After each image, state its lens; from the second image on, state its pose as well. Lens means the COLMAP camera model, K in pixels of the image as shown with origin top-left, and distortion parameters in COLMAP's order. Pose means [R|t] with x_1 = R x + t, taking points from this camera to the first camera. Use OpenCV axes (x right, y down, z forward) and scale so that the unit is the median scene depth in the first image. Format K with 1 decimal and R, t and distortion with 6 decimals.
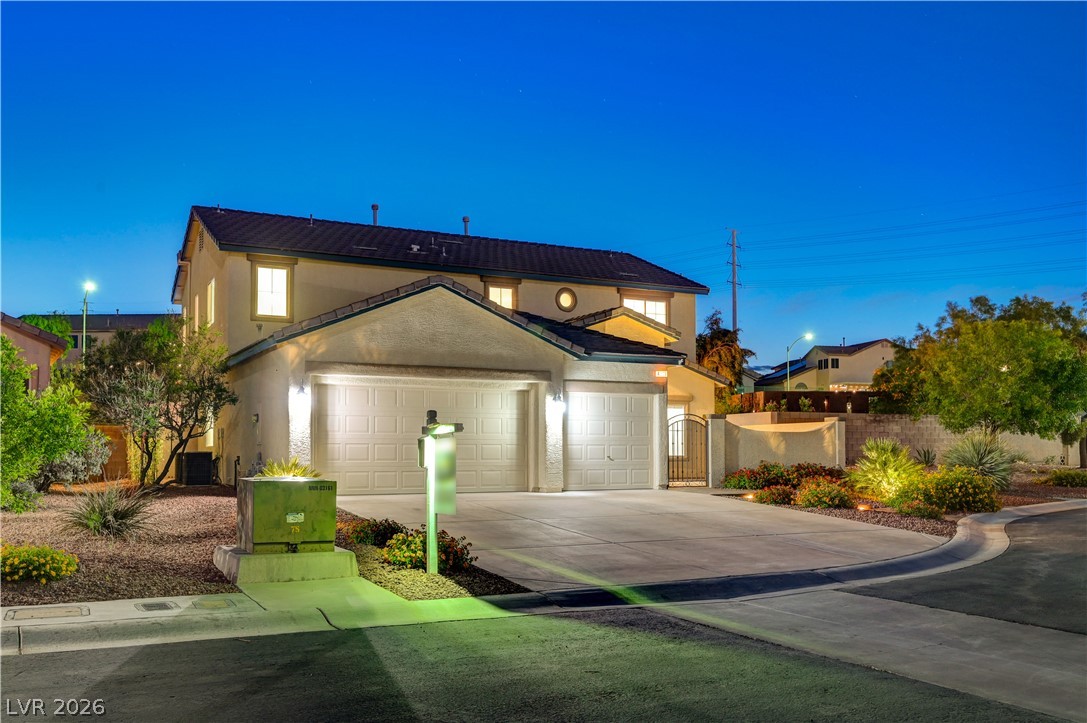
lens RADIAL K [[974.9, 0, 543.5], [0, 974.9, 361.5], [0, 0, 1]] dist [-0.001697, 0.000822]
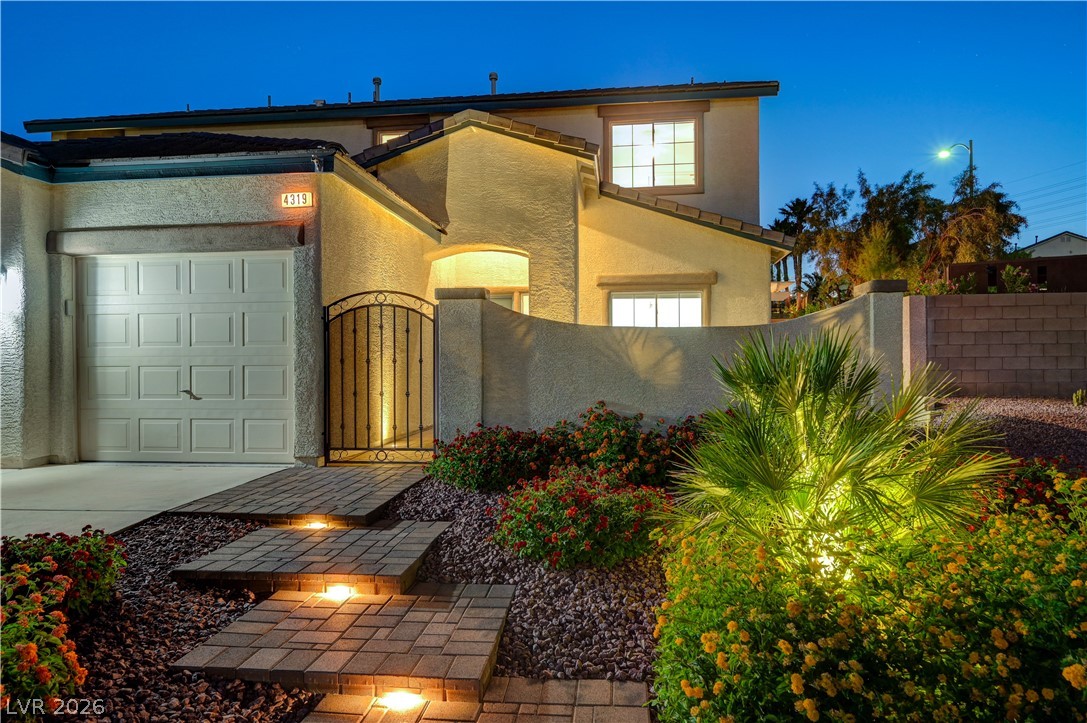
lens RADIAL K [[675.3, 0, 543.5], [0, 675.3, 361.5], [0, 0, 1]] dist [-0.000304, -0.000952]
pose [[0.828550, -0.007354, -0.559867, 0.407577], [0.056940, 0.995836, 0.071186, 0.074144], [0.557012, -0.090860, 0.825519, 0.873806]]
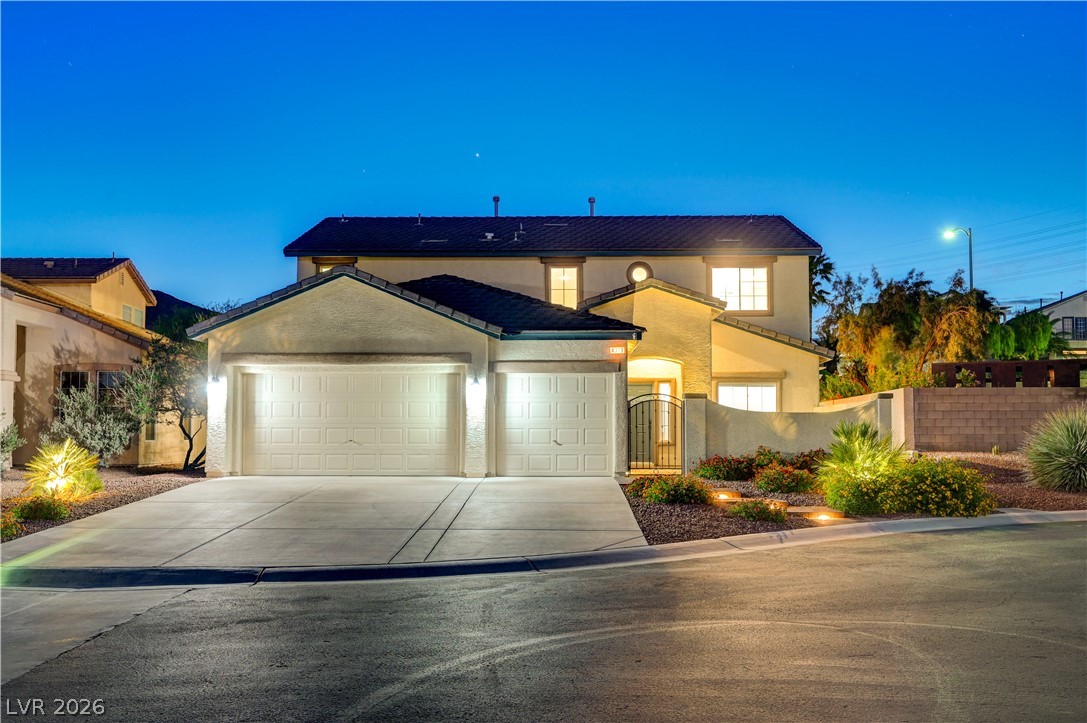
lens RADIAL K [[938.2, 0, 543.5], [0, 938.2, 361.5], [0, 0, 1]] dist [-0.003715, 0.002589]
pose [[0.878869, -0.034673, -0.475802, 0.515529], [0.042874, 0.999060, 0.006391, 0.015633], [0.475133, -0.026016, 0.879529, 0.211565]]
